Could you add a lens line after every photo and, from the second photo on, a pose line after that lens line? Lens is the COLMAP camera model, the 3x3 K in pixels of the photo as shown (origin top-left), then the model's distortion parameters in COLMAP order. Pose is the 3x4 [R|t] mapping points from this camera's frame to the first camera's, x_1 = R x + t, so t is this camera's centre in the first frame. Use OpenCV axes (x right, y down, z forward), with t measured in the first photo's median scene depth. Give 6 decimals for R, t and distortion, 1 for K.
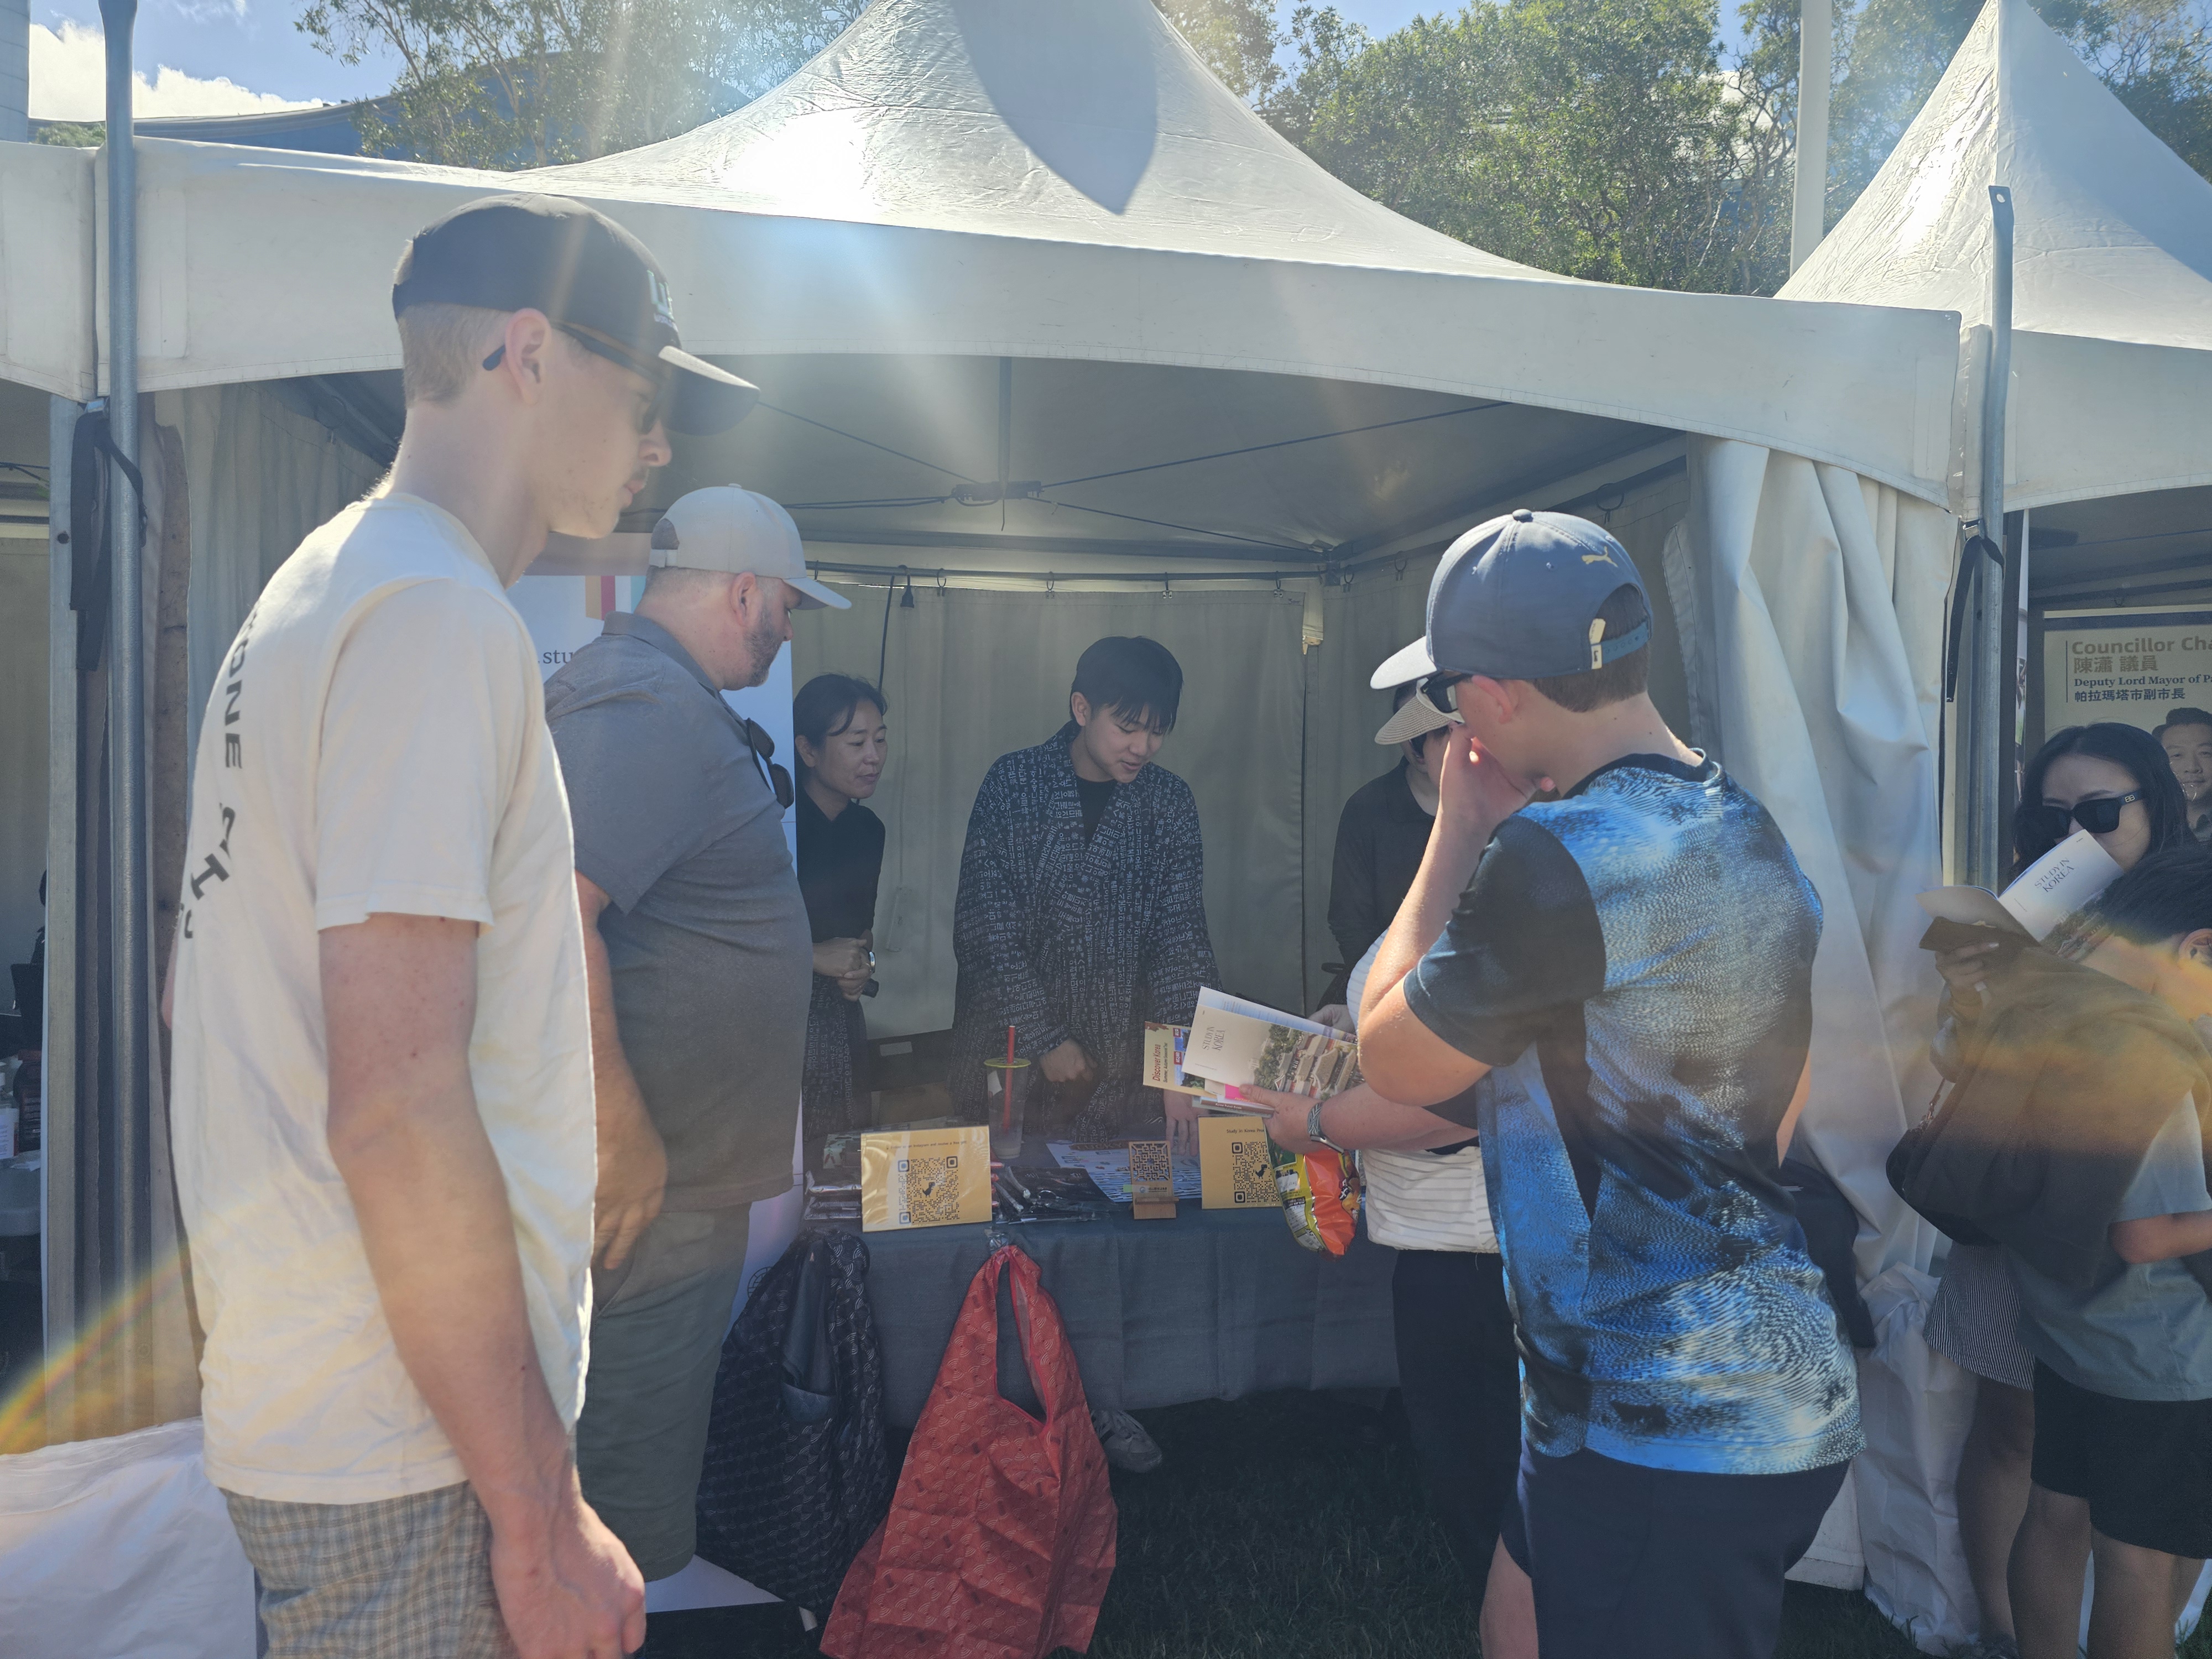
lens RADIAL K [[1339.0, 0, 1106.0], [0, 1339.0, 829.5], [0, 0, 1]] dist [0.013164, 0.002971]
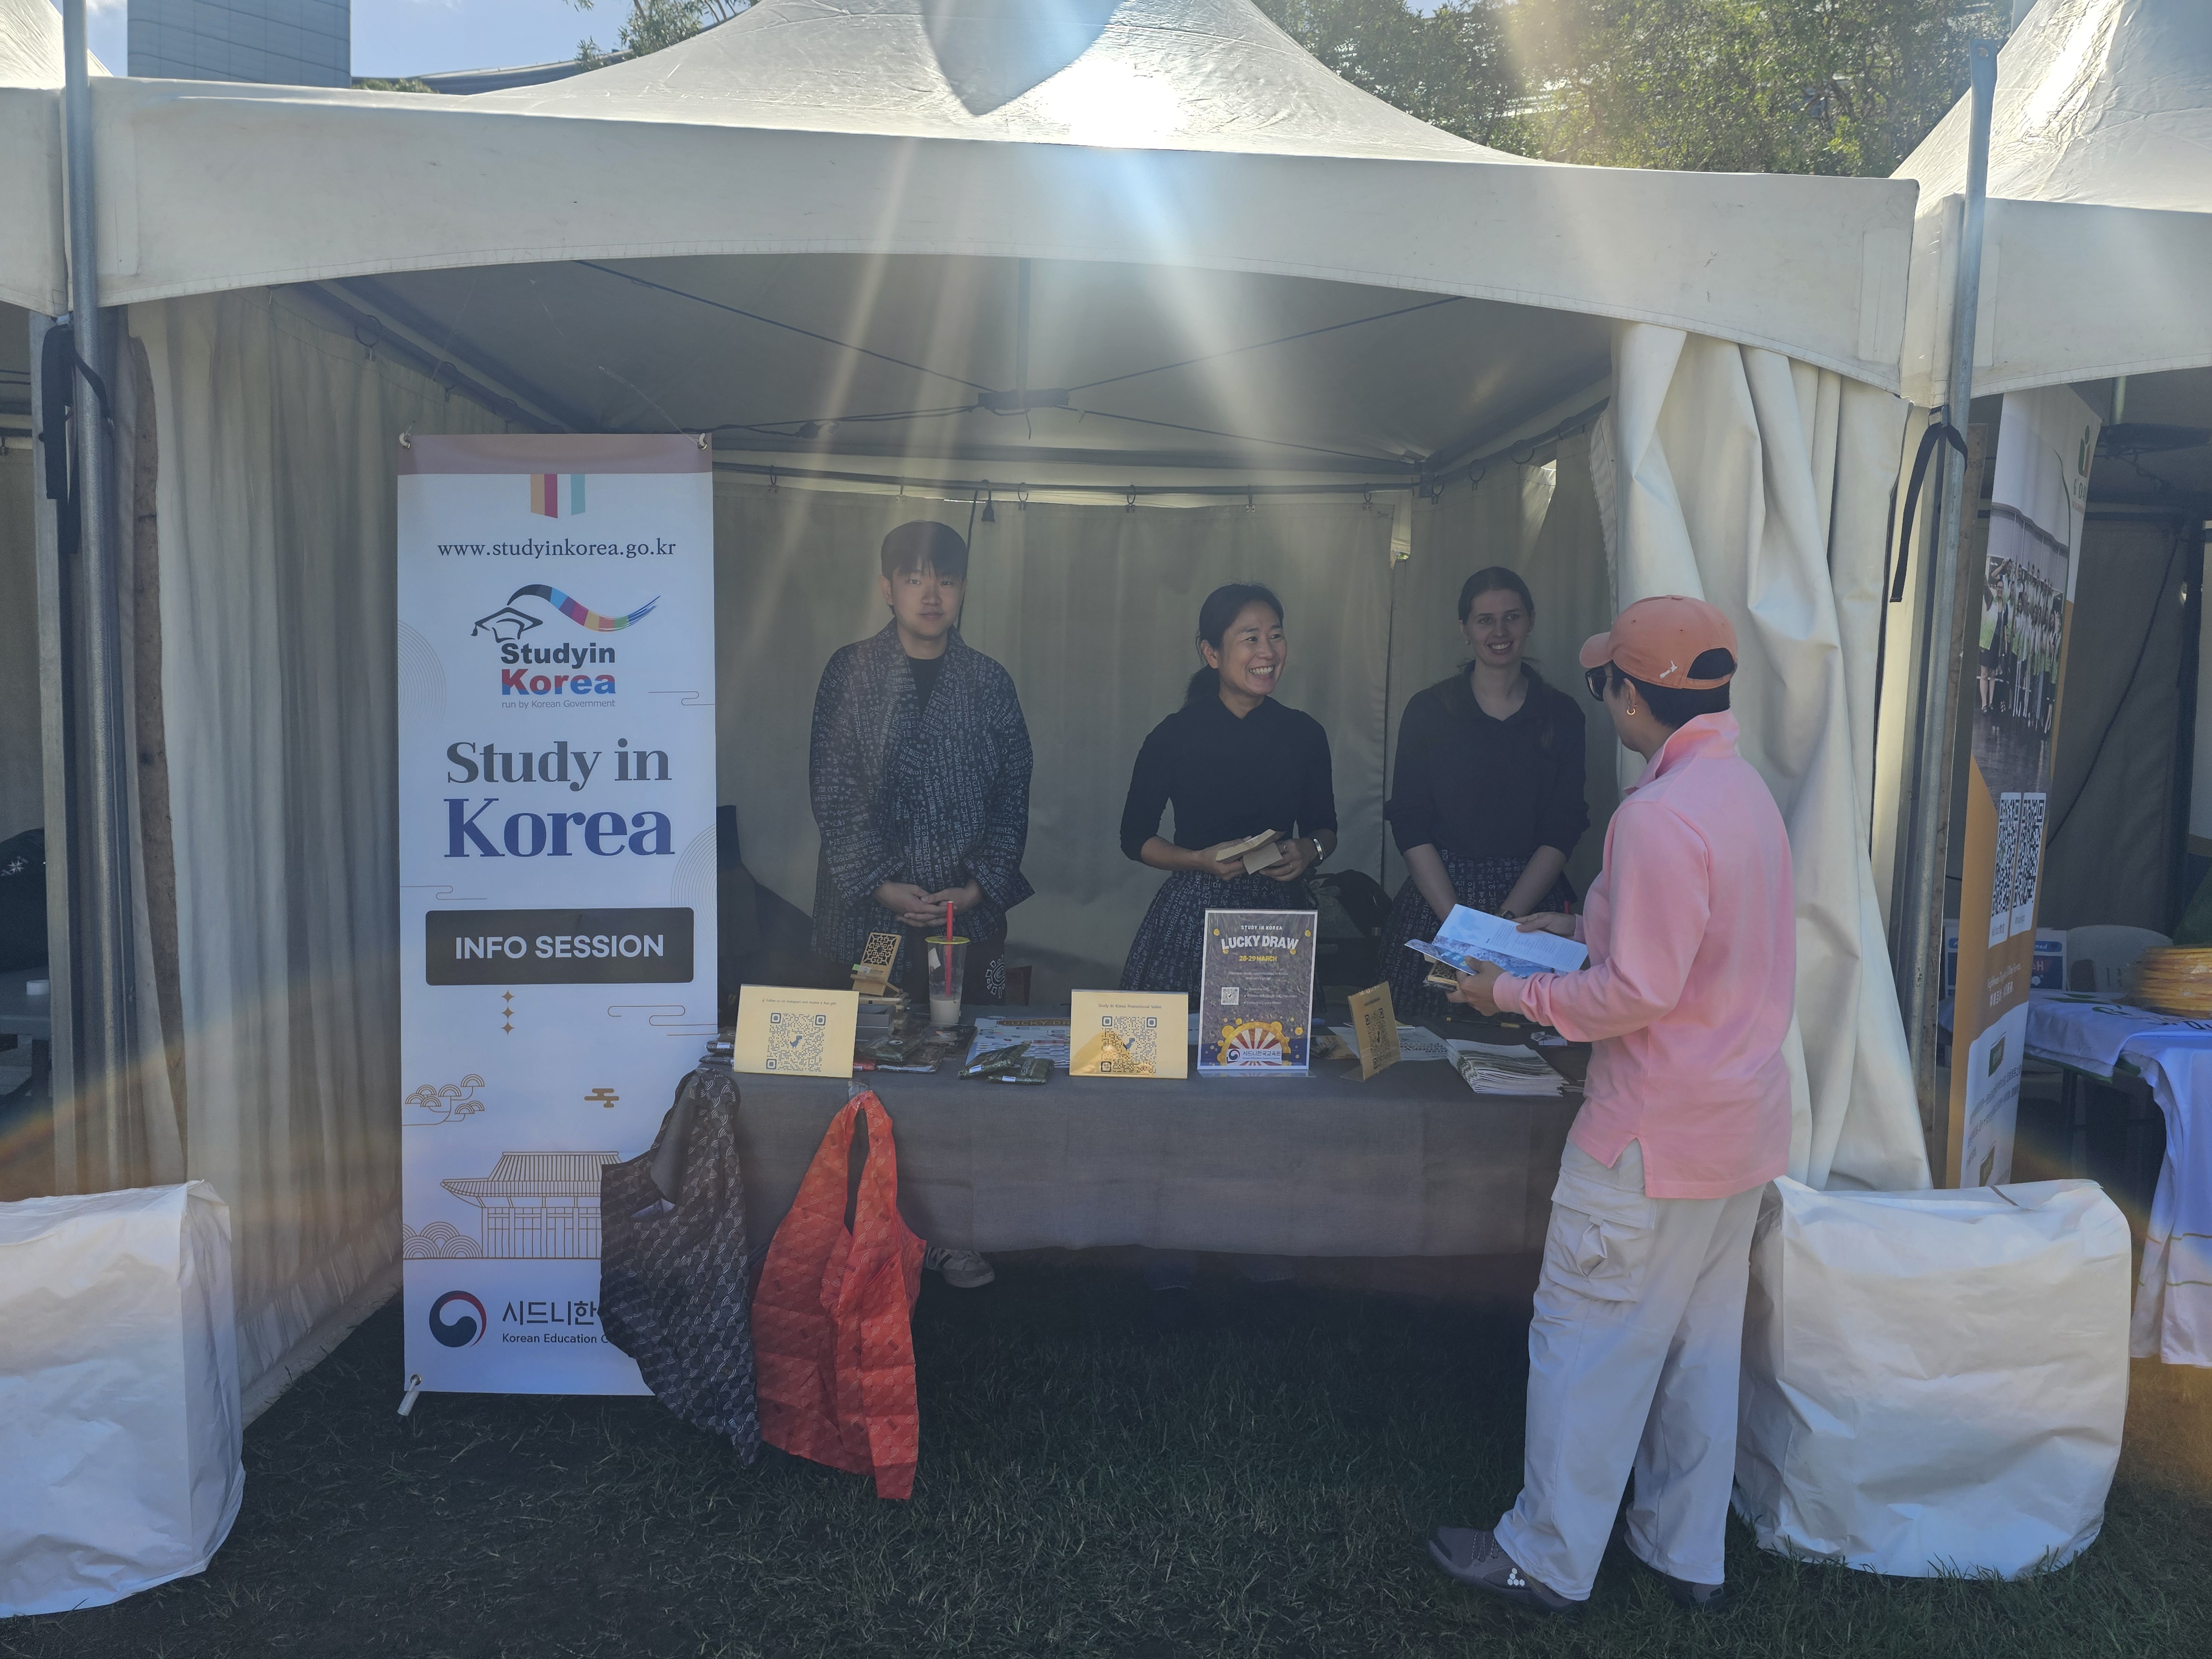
lens RADIAL K [[1339.0, 0, 1106.0], [0, 1339.0, 829.5], [0, 0, 1]] dist [0.013164, 0.002971]
pose [[0.990569, 0.026688, -0.134392, 0.241595], [-0.019492, 0.998319, 0.054579, 0.032540], [0.135623, -0.051445, 0.989424, -0.035813]]
